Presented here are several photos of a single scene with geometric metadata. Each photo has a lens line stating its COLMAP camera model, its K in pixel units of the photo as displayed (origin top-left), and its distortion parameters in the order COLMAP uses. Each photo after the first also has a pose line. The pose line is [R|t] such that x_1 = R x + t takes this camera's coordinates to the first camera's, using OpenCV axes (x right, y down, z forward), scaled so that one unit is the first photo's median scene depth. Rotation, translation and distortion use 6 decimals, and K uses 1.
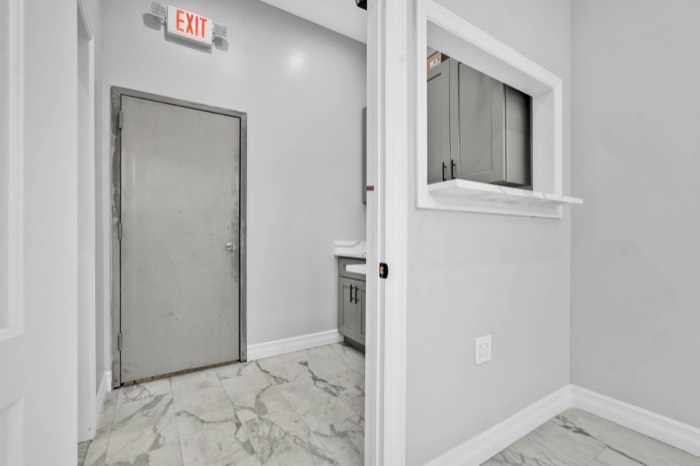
lens RADIAL K [[323.9, 0, 361.6], [0, 323.9, 240.1], [0, 0, 1]] dist [0.001417, 0.013243]
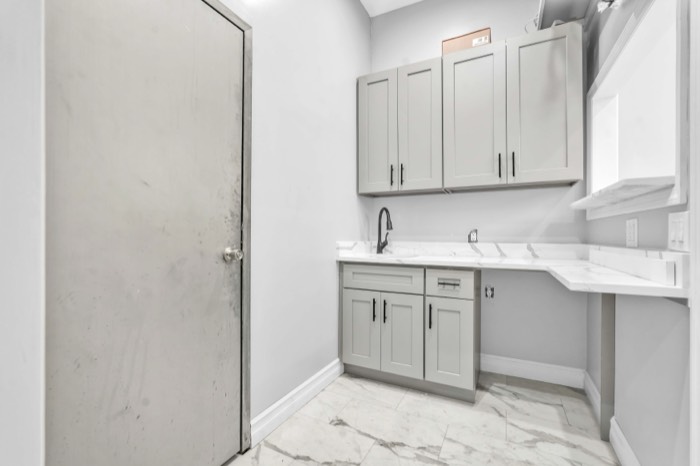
lens RADIAL K [[310.9, 0, 356.5], [0, 310.9, 234.6], [0, 0, 1]] dist [-0.014913, 0.011463]
pose [[0.865309, 0.001459, 0.501237, -0.476686], [-0.000185, 0.999997, -0.002592, -0.012578], [-0.501239, 0.002150, 0.865306, 0.422323]]
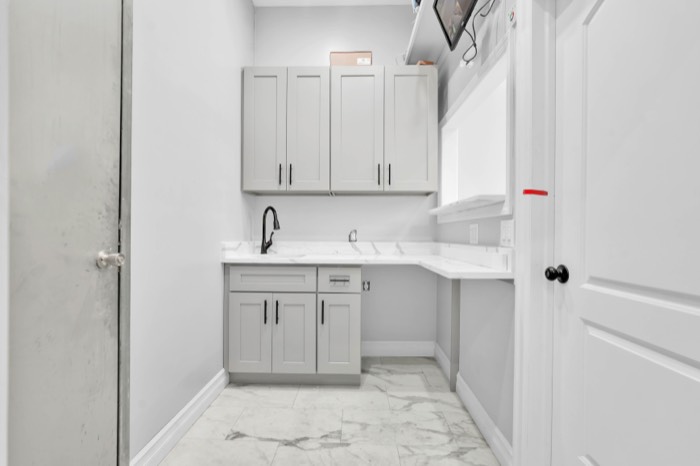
lens RADIAL K [[310.9, 0, 356.5], [0, 310.9, 234.6], [0, 0, 1]] dist [-0.014913, 0.011463]
pose [[0.554694, 0.001603, 0.832053, -0.557368], [-0.003020, 0.999995, 0.000087, -0.014702], [-0.832049, -0.002561, 0.554696, 0.472290]]
